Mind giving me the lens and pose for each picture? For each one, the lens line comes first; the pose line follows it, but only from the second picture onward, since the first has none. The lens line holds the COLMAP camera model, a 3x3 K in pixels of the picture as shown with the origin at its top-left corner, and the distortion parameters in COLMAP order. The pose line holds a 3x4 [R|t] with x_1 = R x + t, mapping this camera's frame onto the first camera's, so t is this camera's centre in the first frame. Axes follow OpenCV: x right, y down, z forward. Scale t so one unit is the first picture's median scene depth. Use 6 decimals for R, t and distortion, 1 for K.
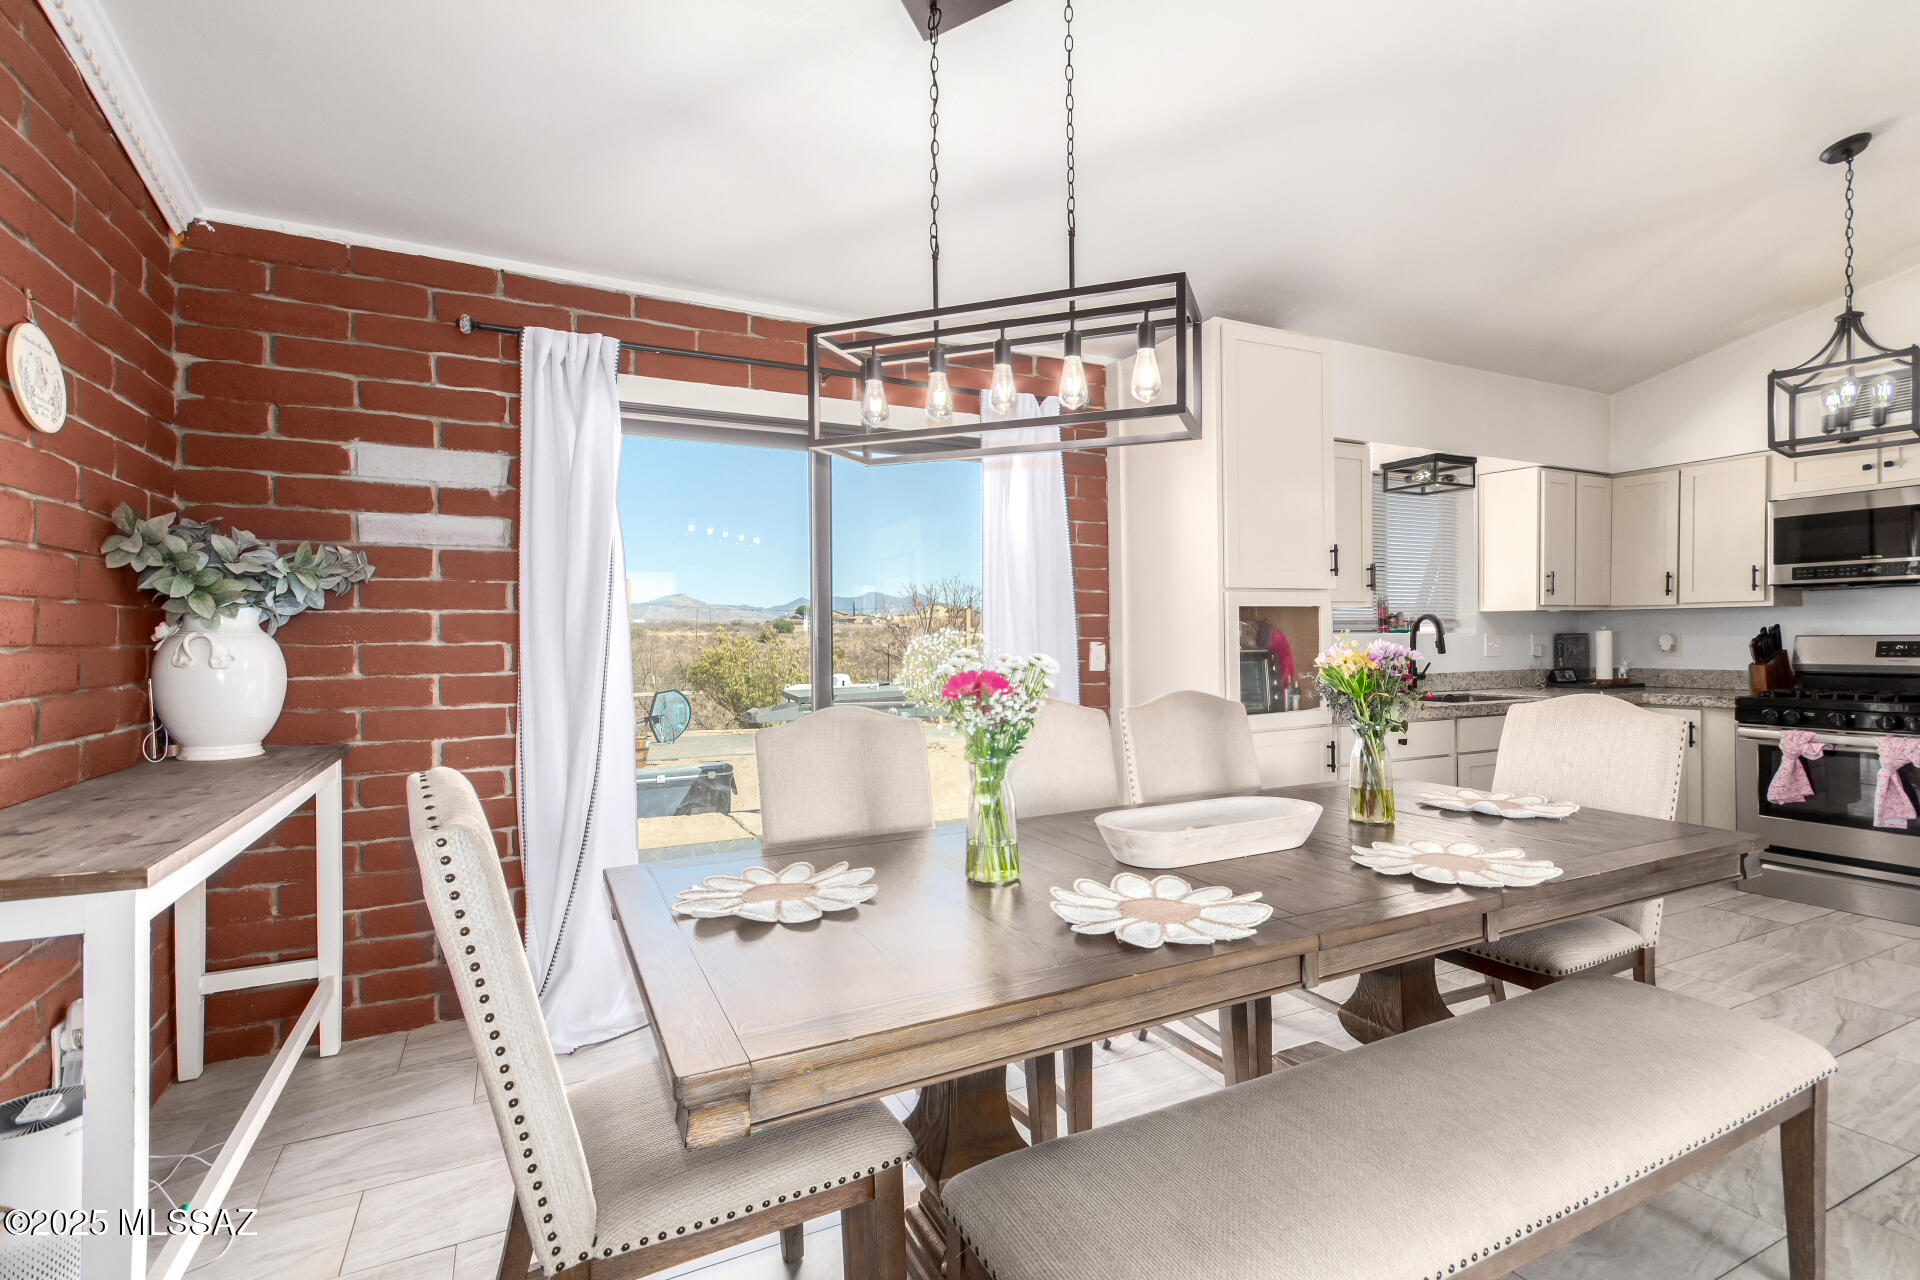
lens RADIAL K [[890.6, 0, 965.8], [0, 890.6, 642.7], [0, 0, 1]] dist [0.012342, -0.002560]
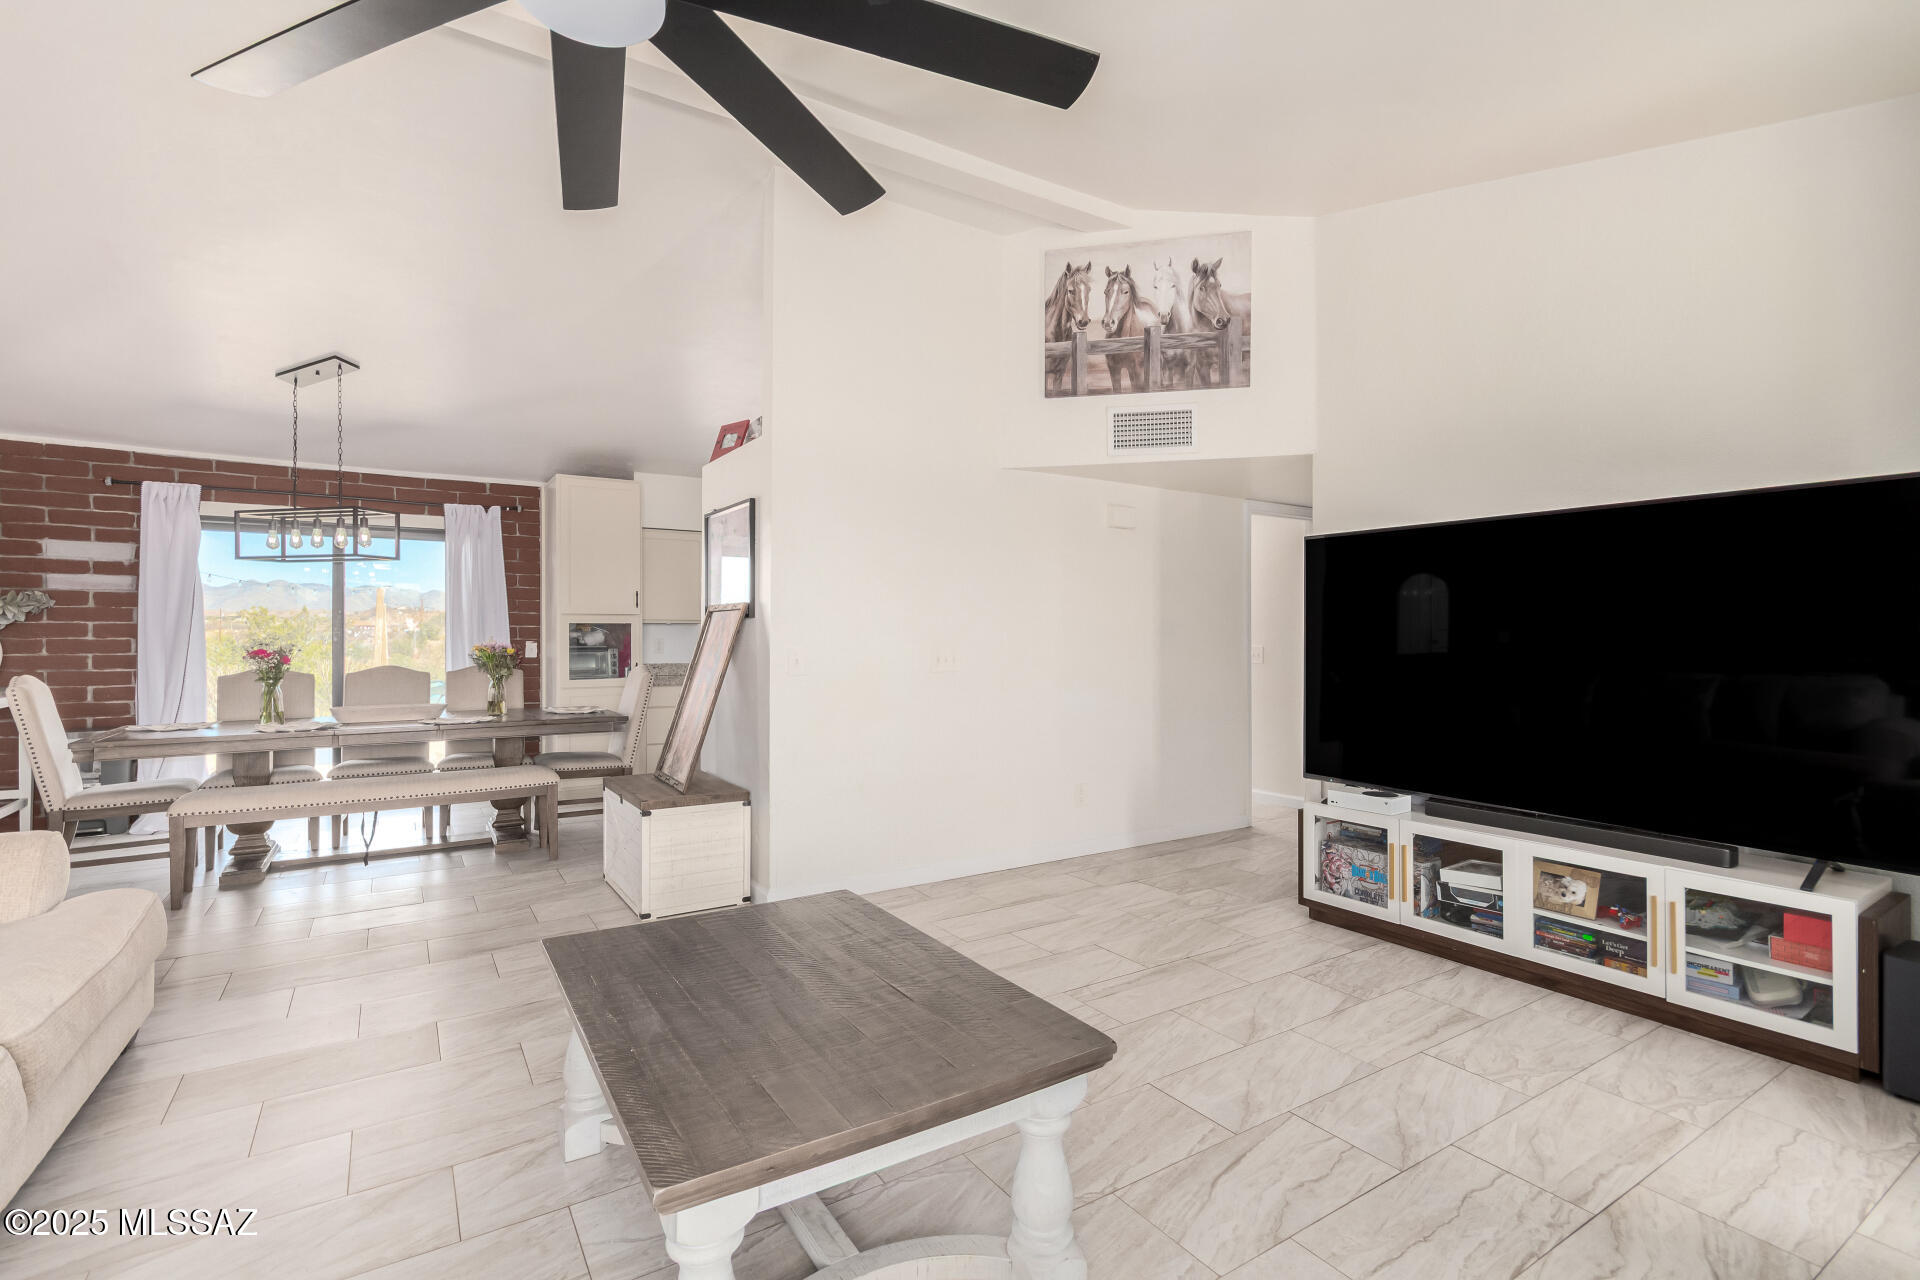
lens RADIAL K [[890.6, 0, 965.7], [0, 890.6, 635.7], [0, 0, 1]] dist [0.012342, -0.002560]
pose [[0.995377, 0.010185, 0.095506, 1.119399], [-0.009334, 0.999913, -0.009348, -0.004397], [-0.095593, 0.008414, 0.995385, -1.144927]]
